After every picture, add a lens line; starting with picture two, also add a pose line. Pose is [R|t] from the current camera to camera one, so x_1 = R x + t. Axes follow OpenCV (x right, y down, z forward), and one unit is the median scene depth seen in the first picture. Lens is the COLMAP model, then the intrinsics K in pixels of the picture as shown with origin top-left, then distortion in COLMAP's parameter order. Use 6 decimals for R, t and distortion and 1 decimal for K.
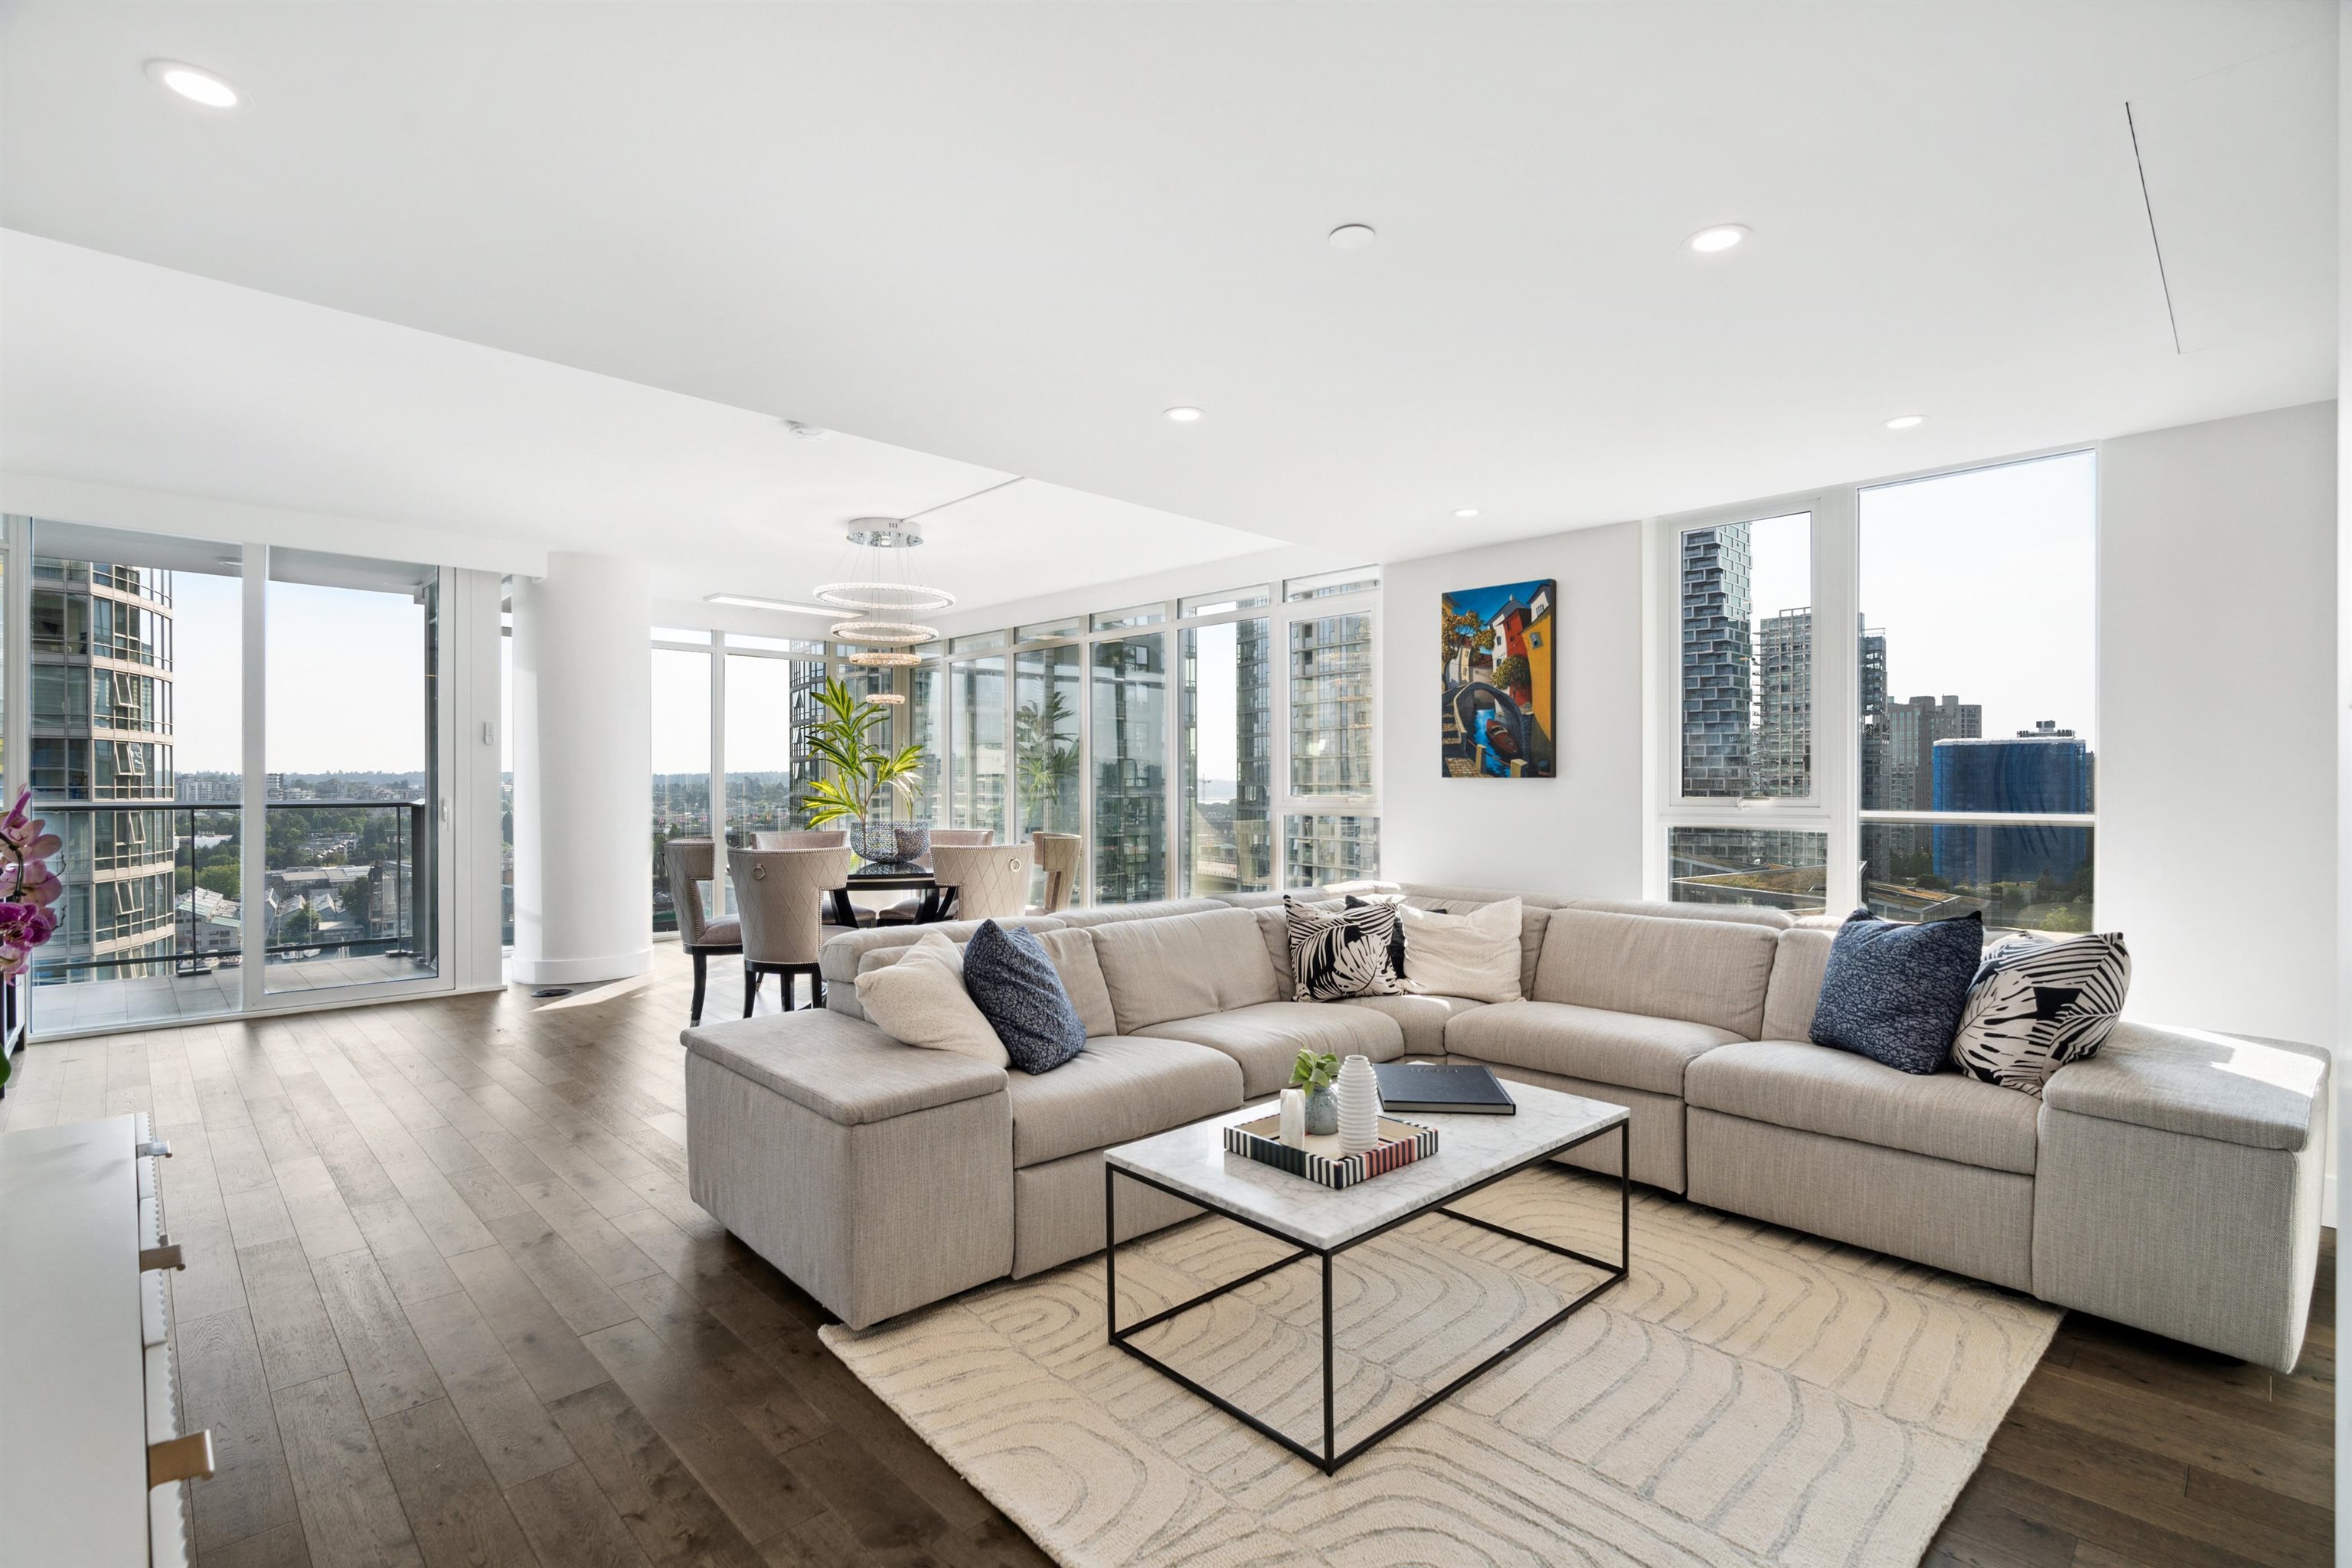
lens RADIAL K [[1078.8, 0, 1187.6], [0, 1078.8, 776.6], [0, 0, 1]] dist [0.001320, 0.000897]
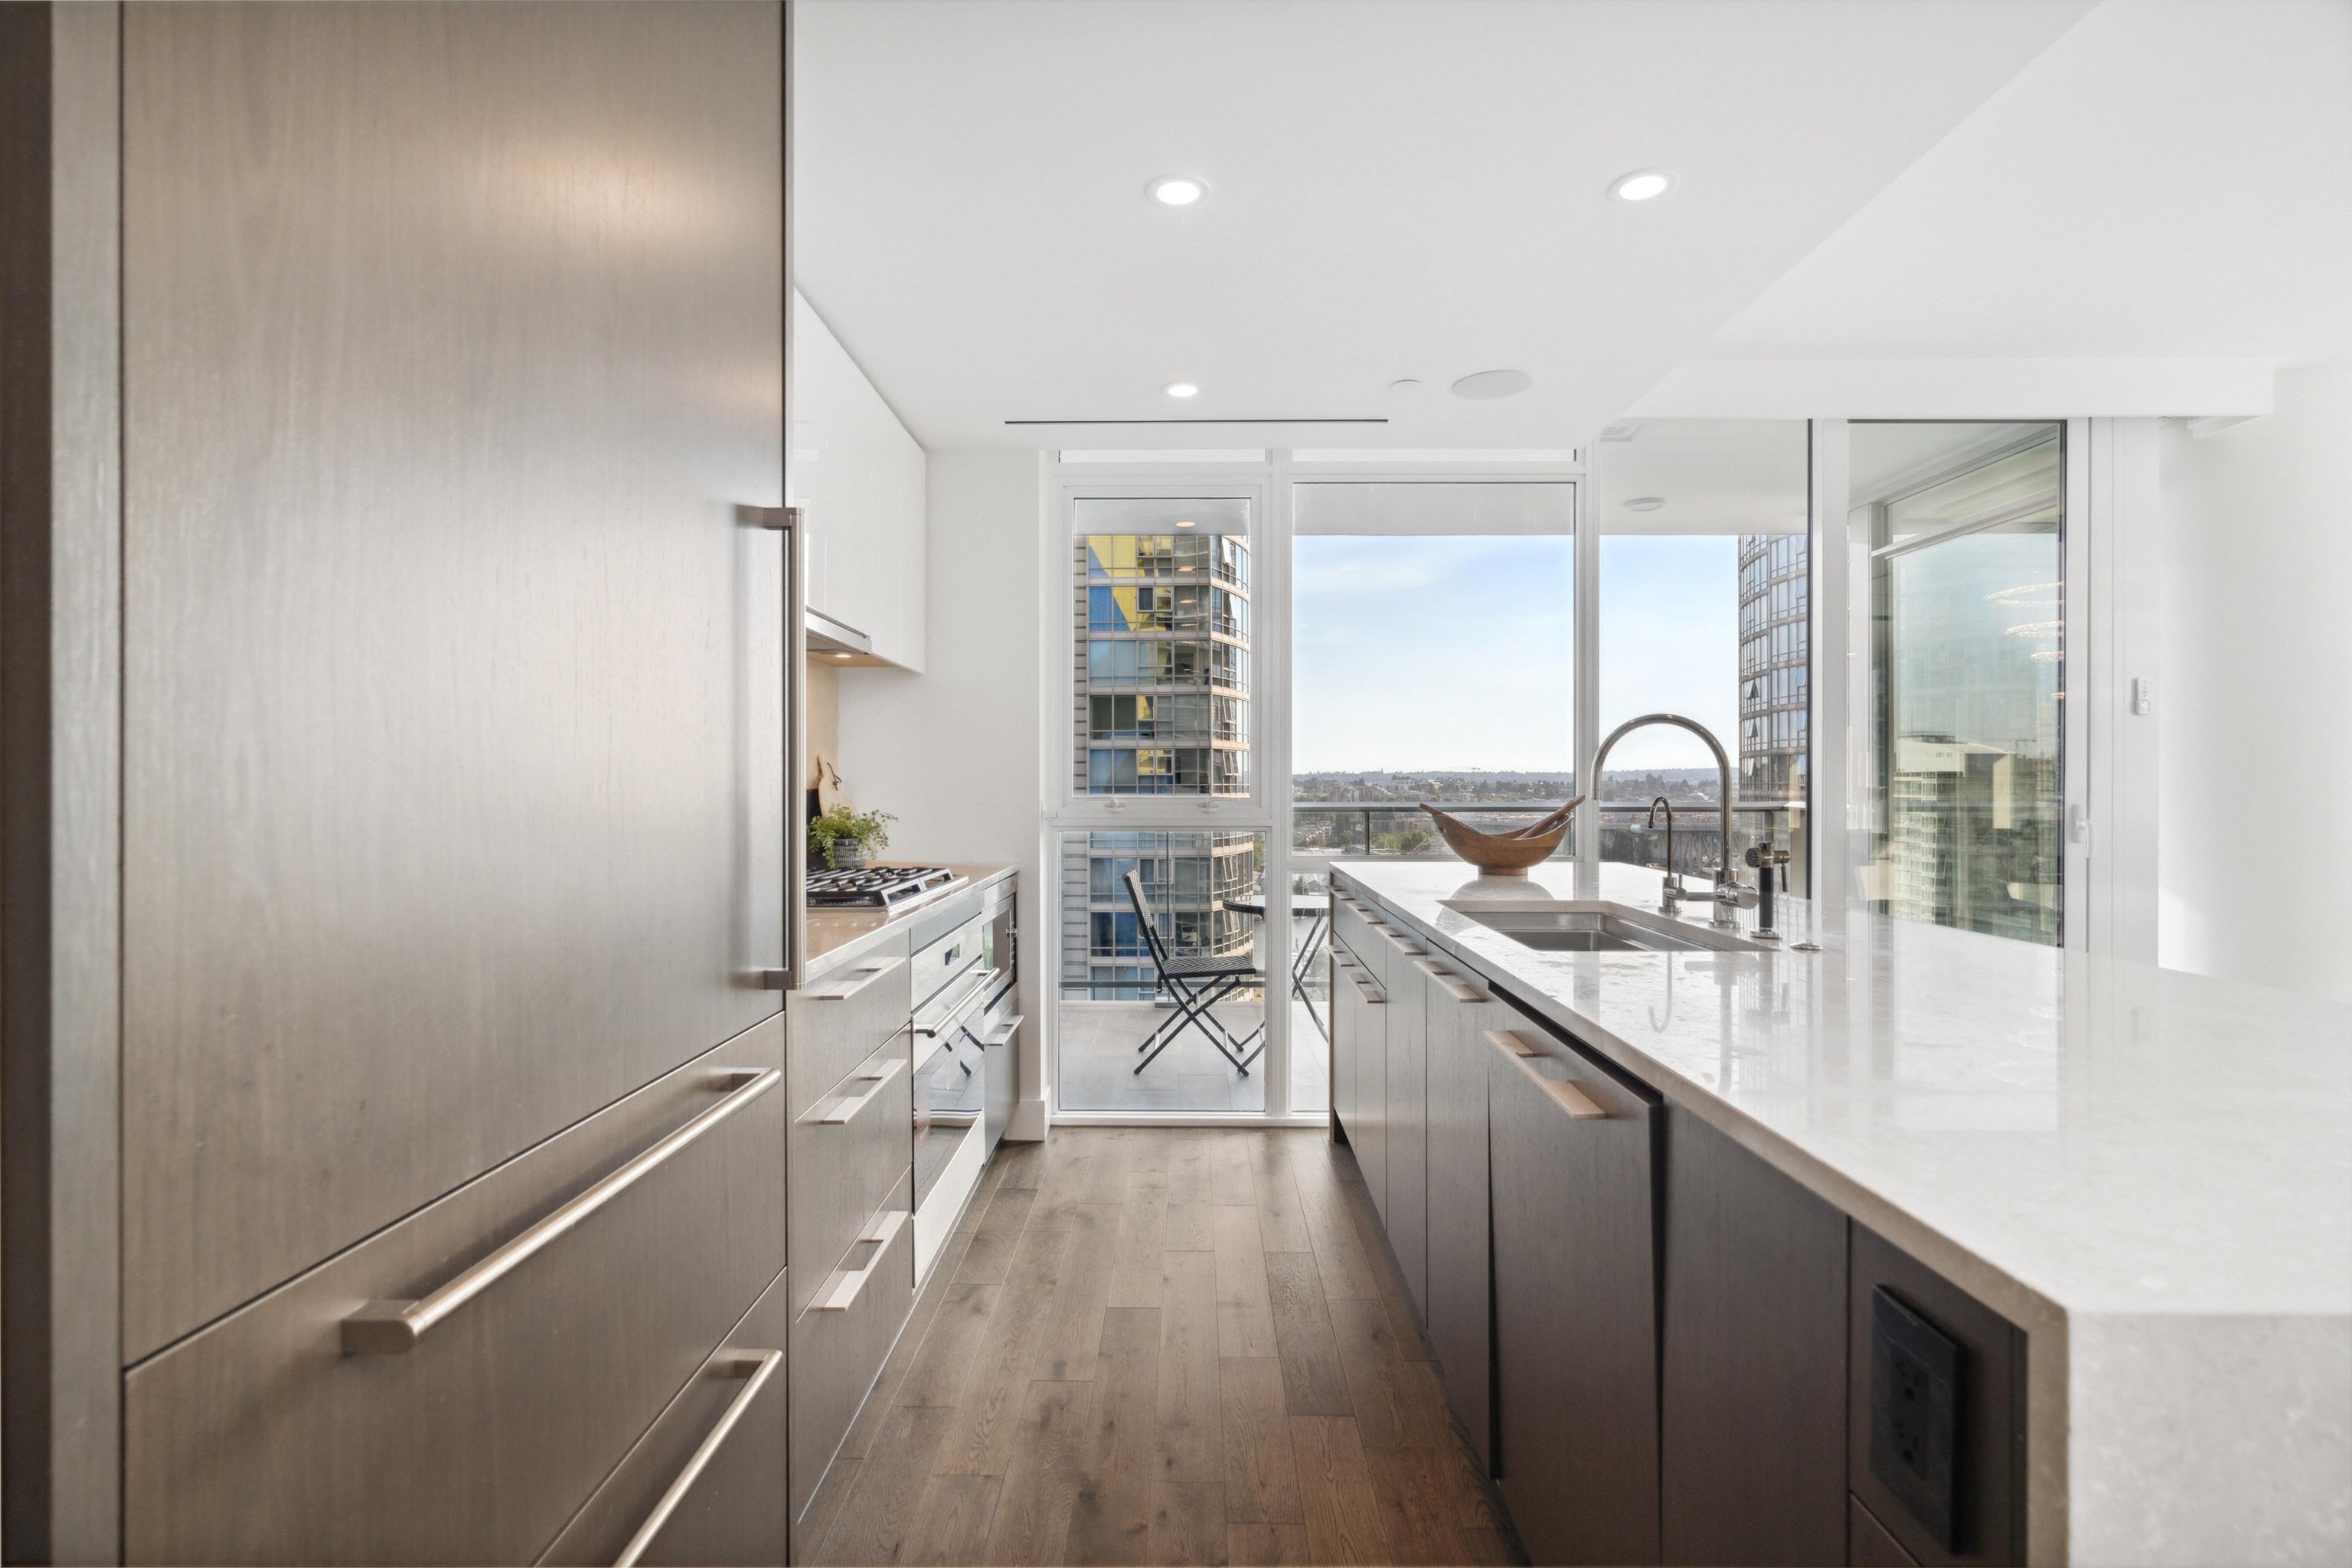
lens RADIAL K [[1078.8, 0, 1187.6], [0, 1078.8, 776.6], [0, 0, 1]] dist [0.001320, 0.000897]
pose [[0.709964, -0.004394, -0.704224, -0.019764], [0.006222, 0.999981, 0.000033, -0.000073], [0.704210, -0.004405, 0.709978, 0.007793]]
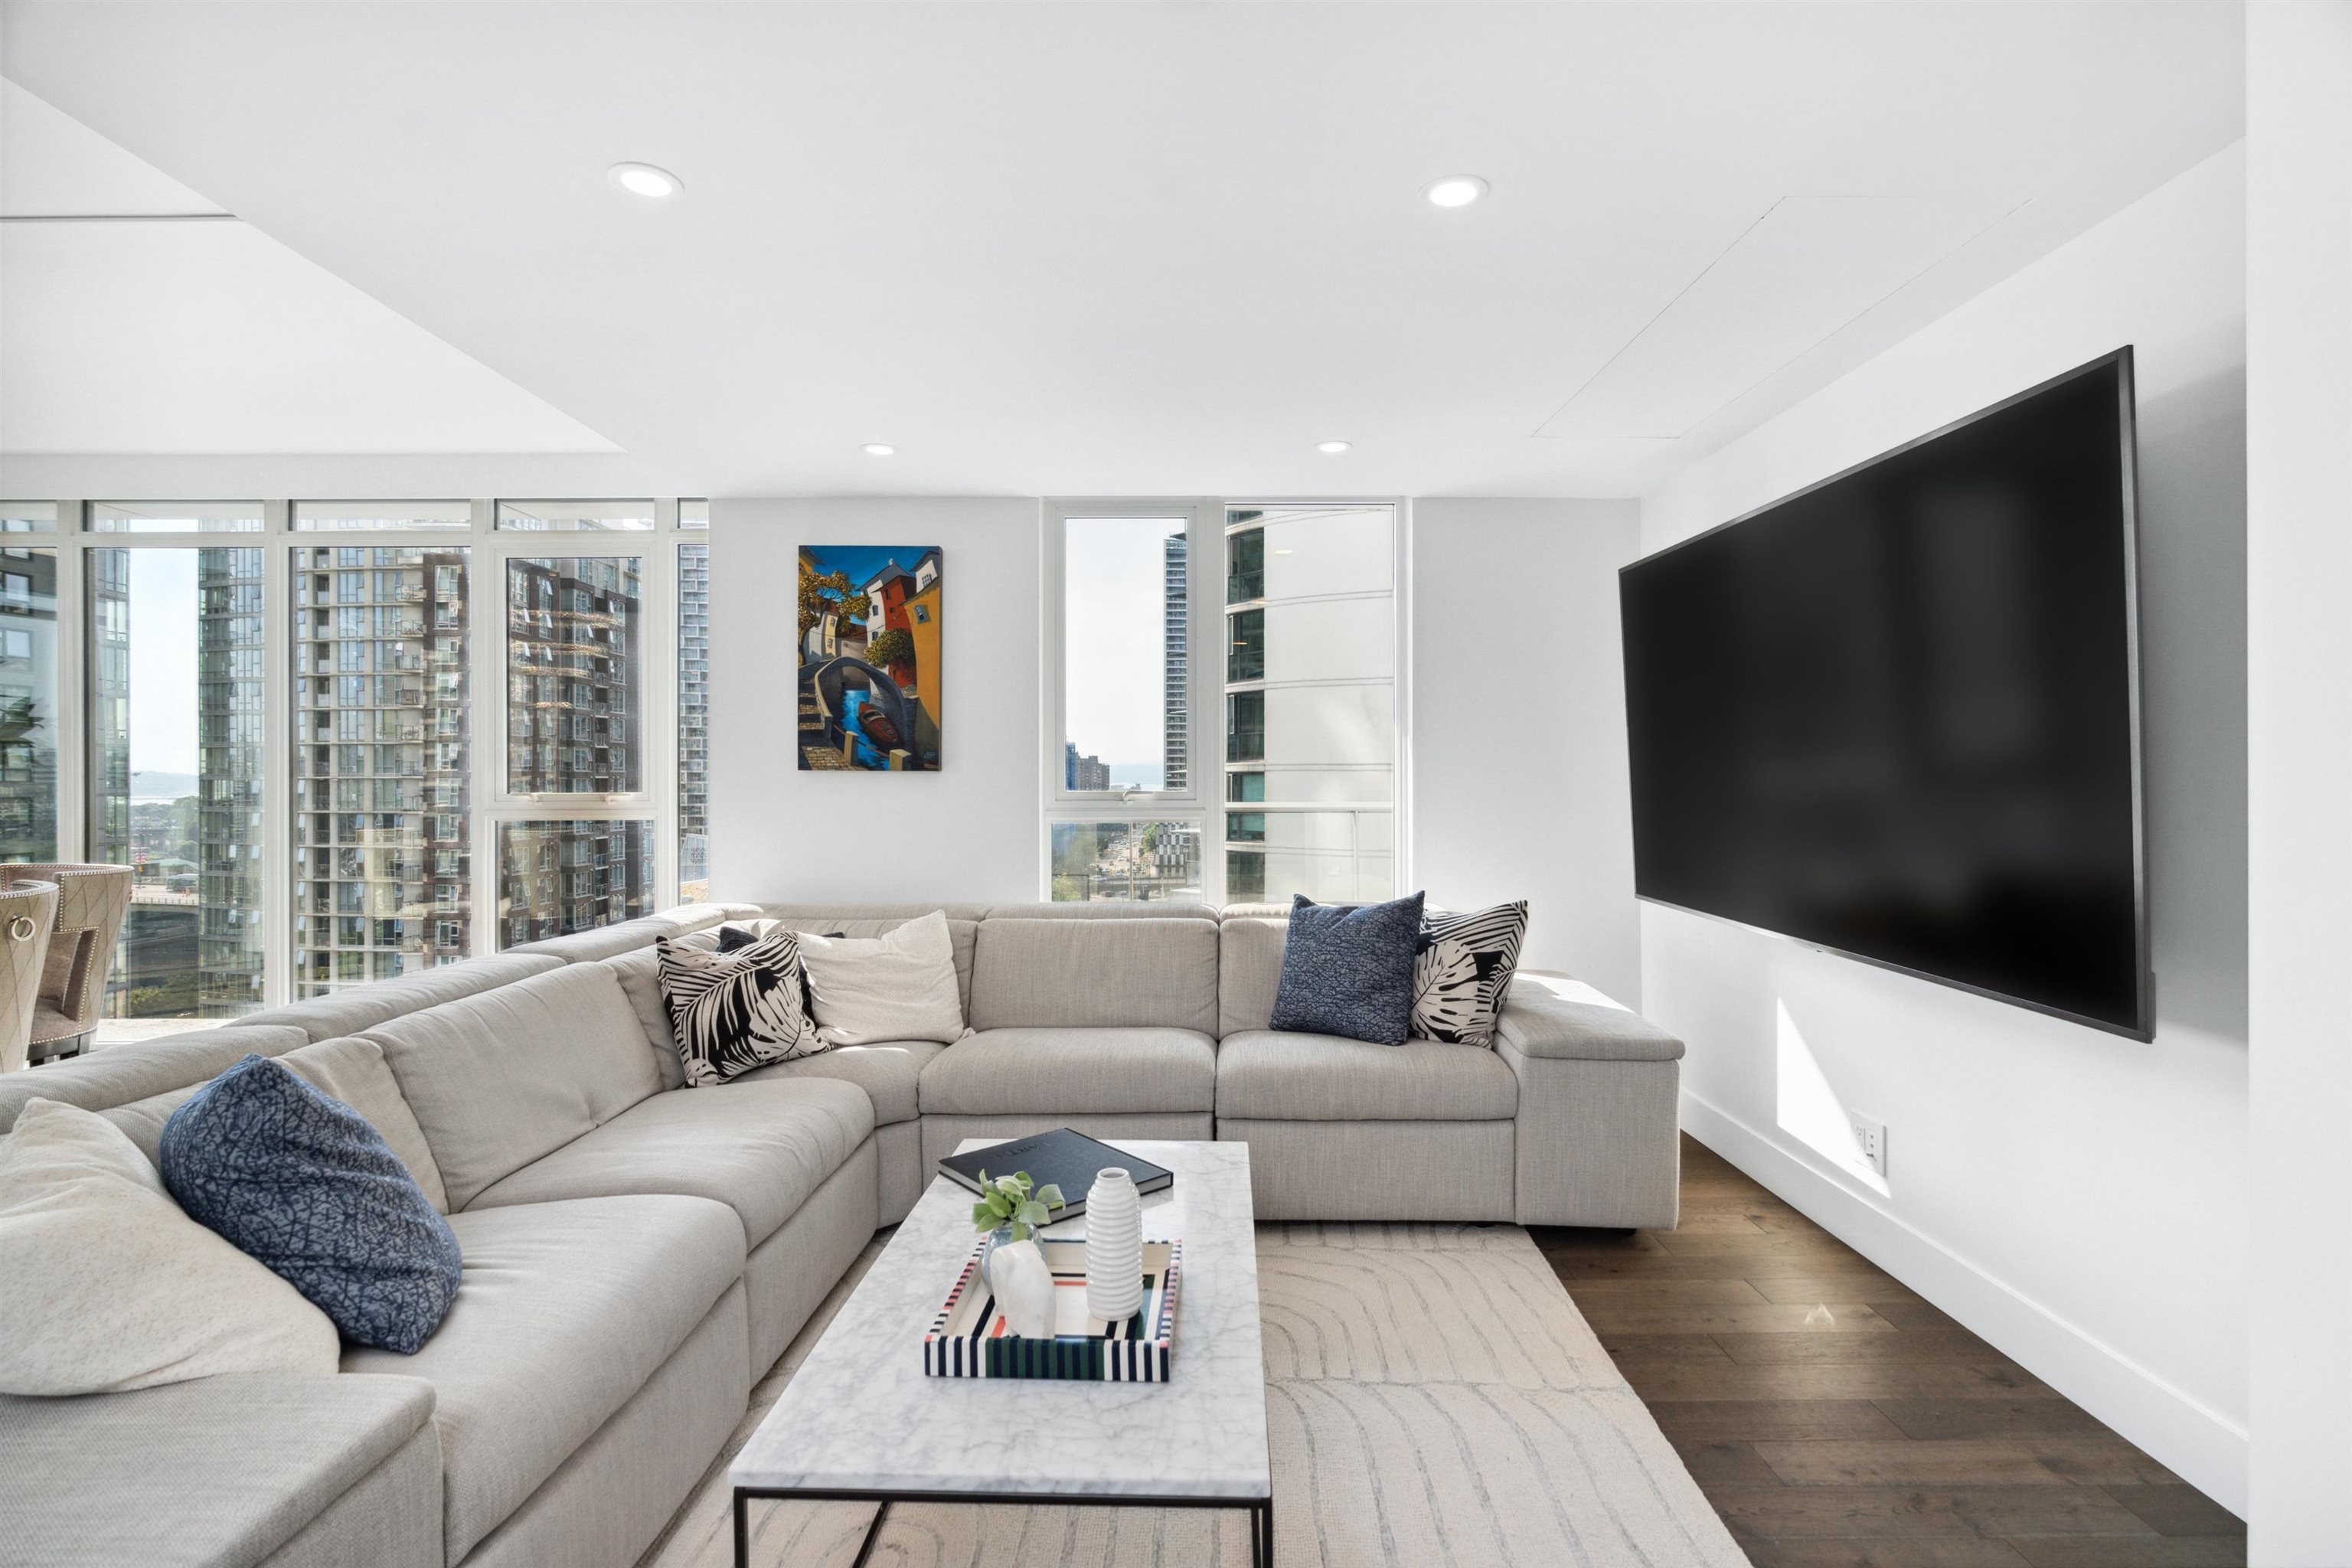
lens RADIAL K [[1078.8, 0, 1187.6], [0, 1078.8, 776.6], [0, 0, 1]] dist [0.001320, 0.000897]
pose [[0.705757, 0.000553, 0.708453, -0.174037], [-0.004549, 0.999983, 0.003751, 0.001404], [-0.708439, -0.005870, 0.705748, 0.274179]]
